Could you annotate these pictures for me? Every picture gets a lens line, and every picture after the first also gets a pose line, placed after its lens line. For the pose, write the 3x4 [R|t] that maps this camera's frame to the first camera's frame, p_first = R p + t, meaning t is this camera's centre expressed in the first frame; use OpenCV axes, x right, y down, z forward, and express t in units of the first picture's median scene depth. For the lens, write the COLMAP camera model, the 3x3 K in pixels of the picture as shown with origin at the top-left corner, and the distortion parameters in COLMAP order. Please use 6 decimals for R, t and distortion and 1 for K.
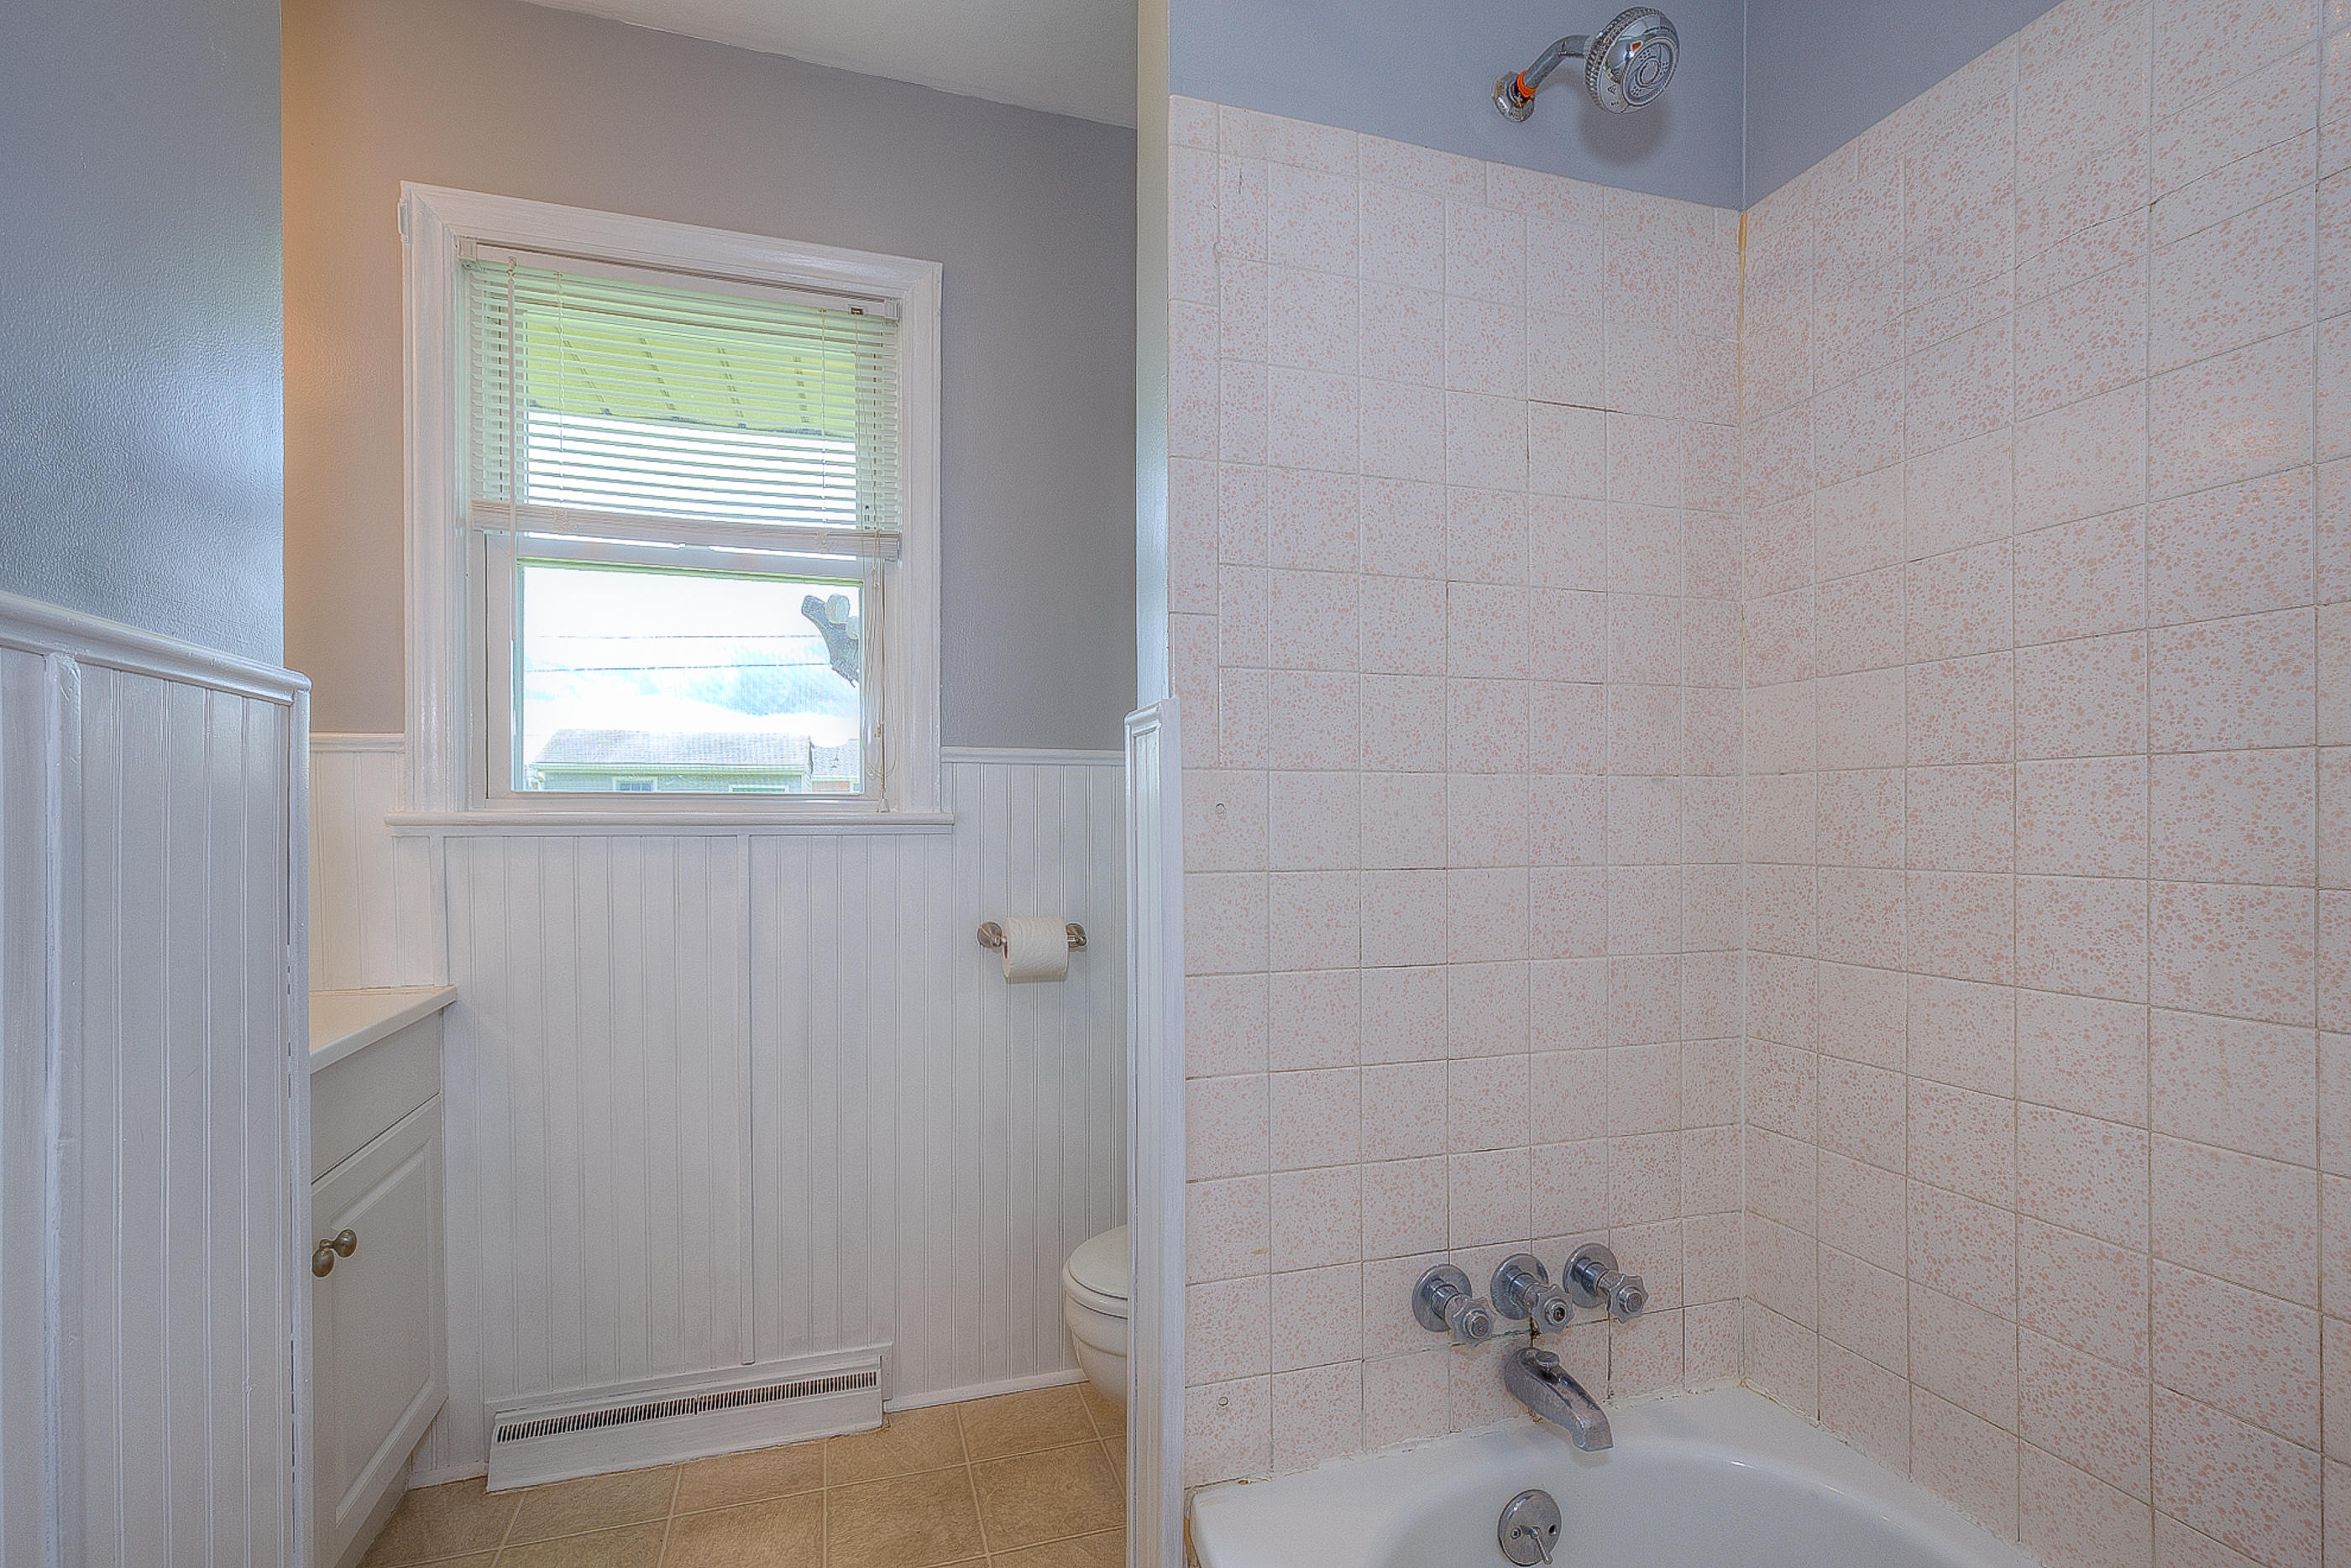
lens RADIAL K [[1057.9, 0, 1173.0], [0, 1057.9, 814.7], [0, 0, 1]] dist [-0.002158, 0.000947]
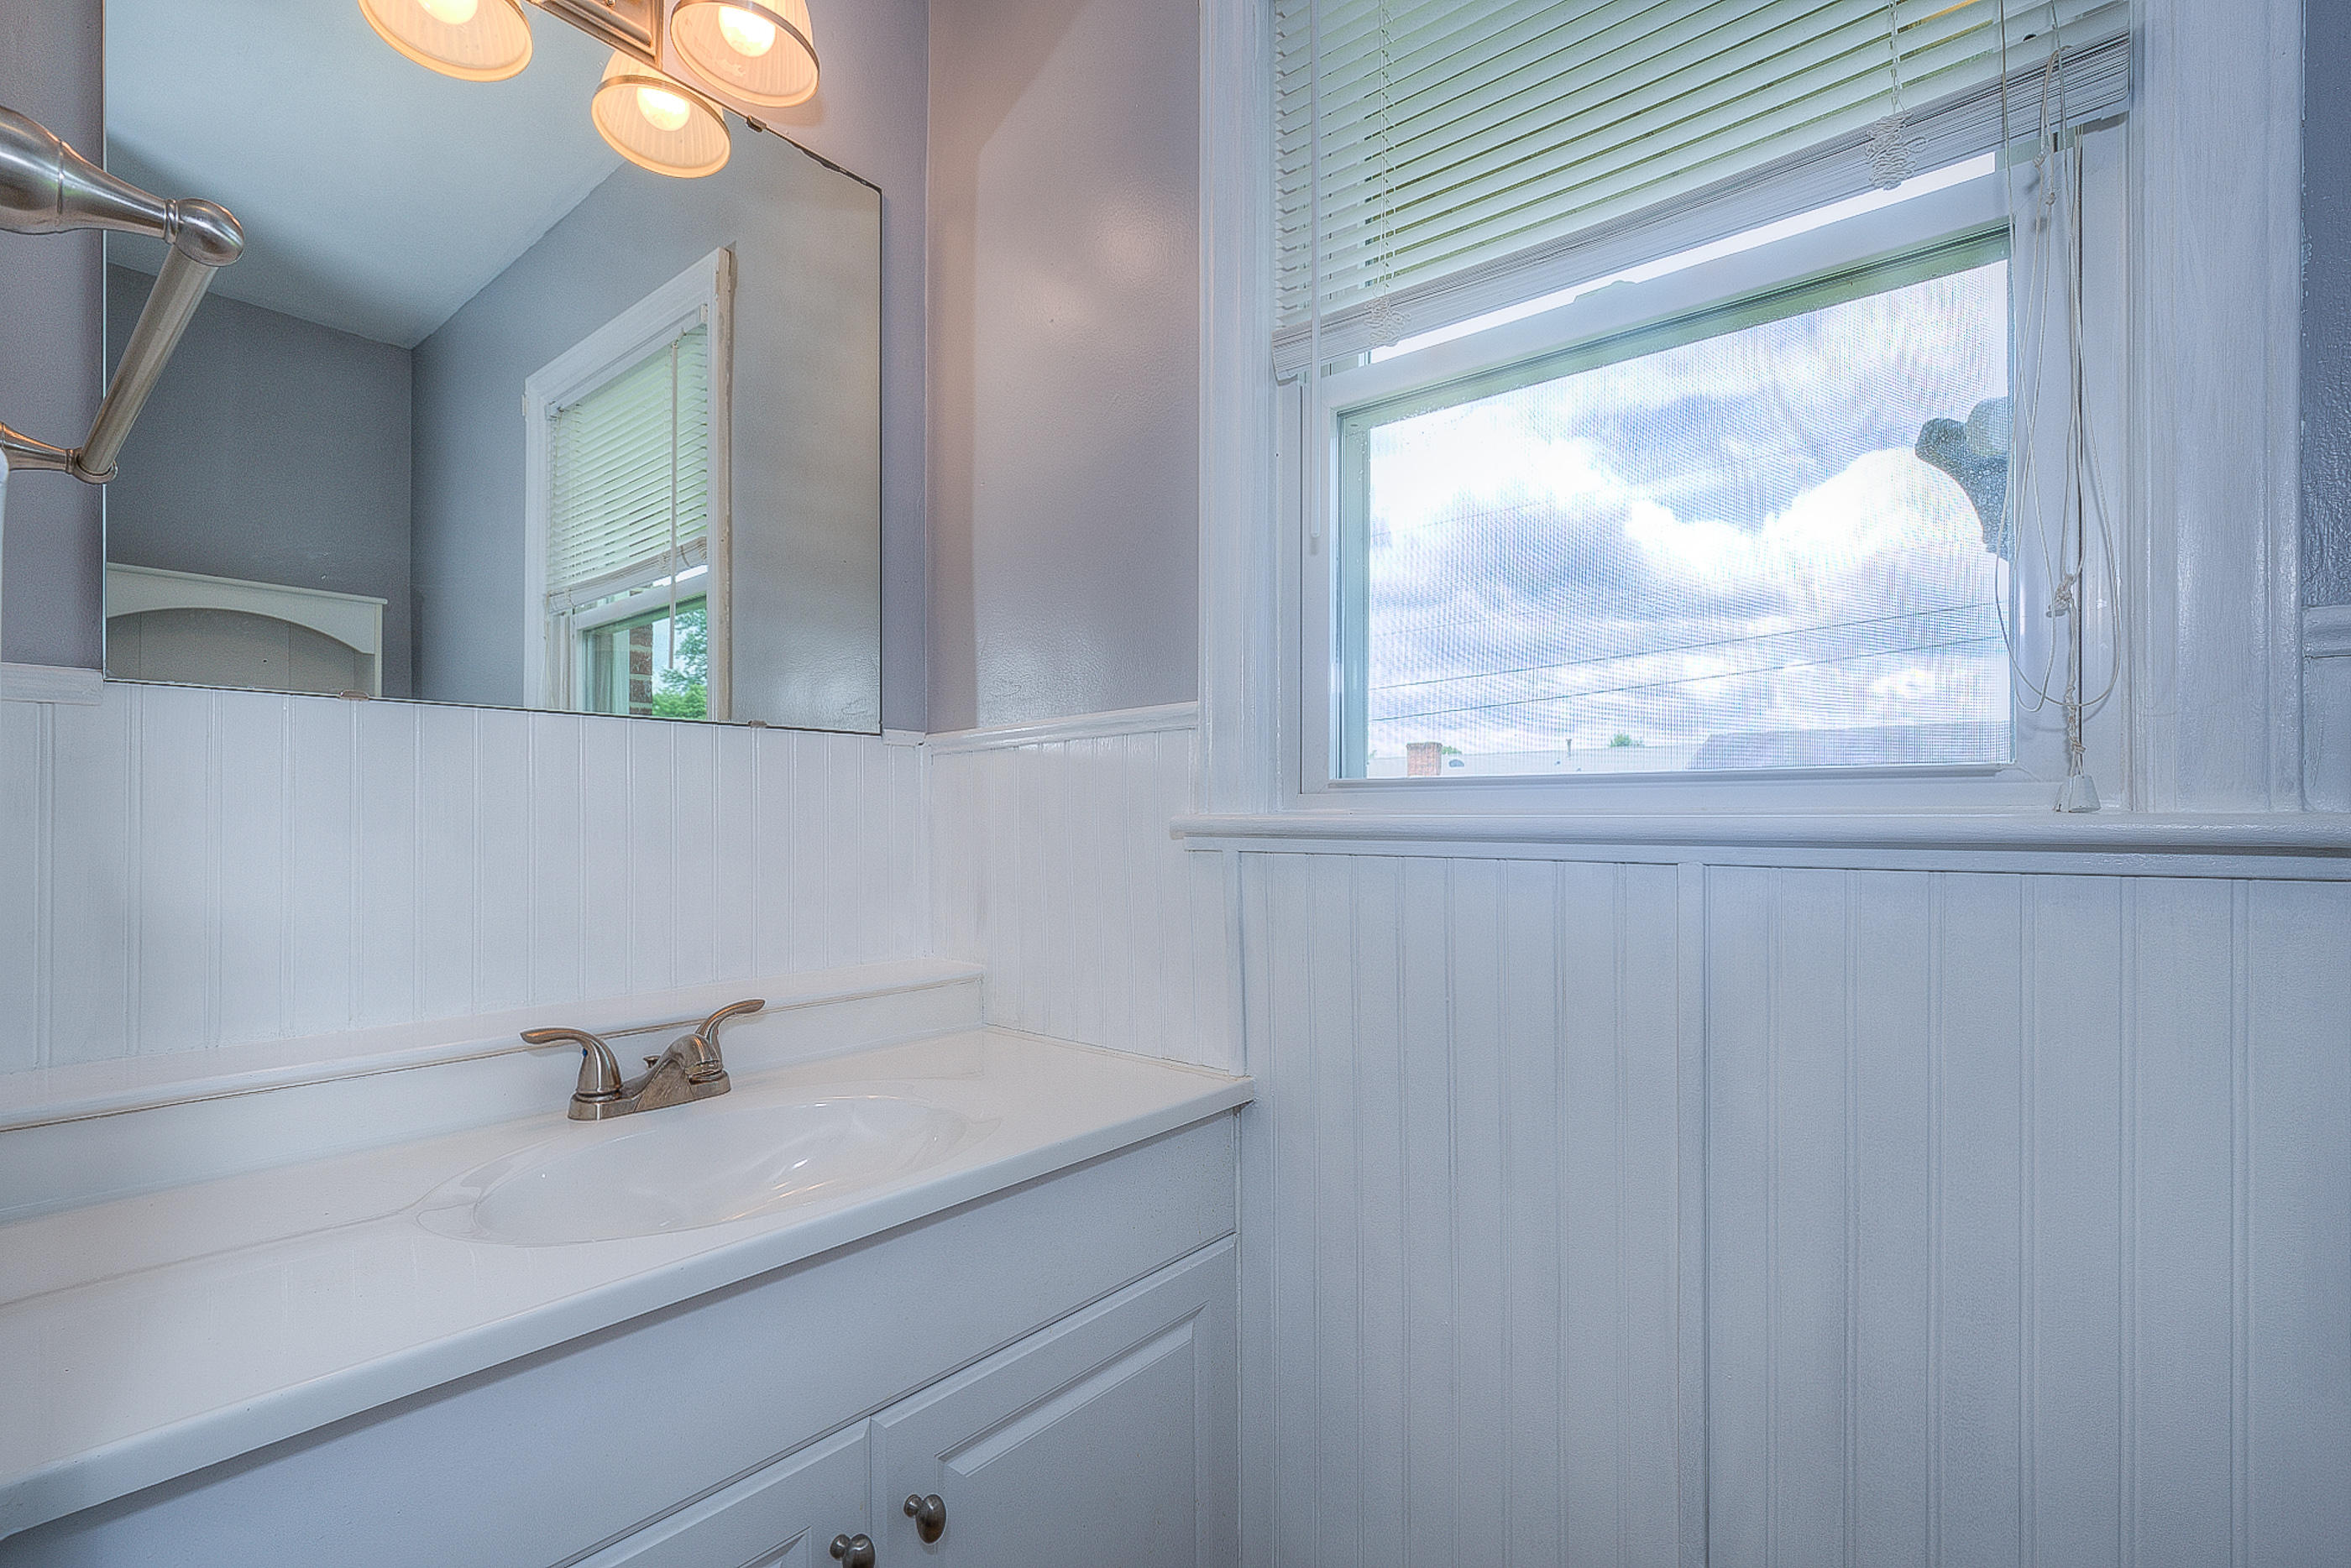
lens RADIAL K [[1057.9, 0, 1173.0], [0, 1057.9, 814.7], [0, 0, 1]] dist [-0.002158, 0.000947]
pose [[0.544309, 0.002811, -0.838880, -0.146725], [-0.000241, 0.999995, 0.003195, -0.002684], [0.838885, -0.001537, 0.544307, 0.577435]]
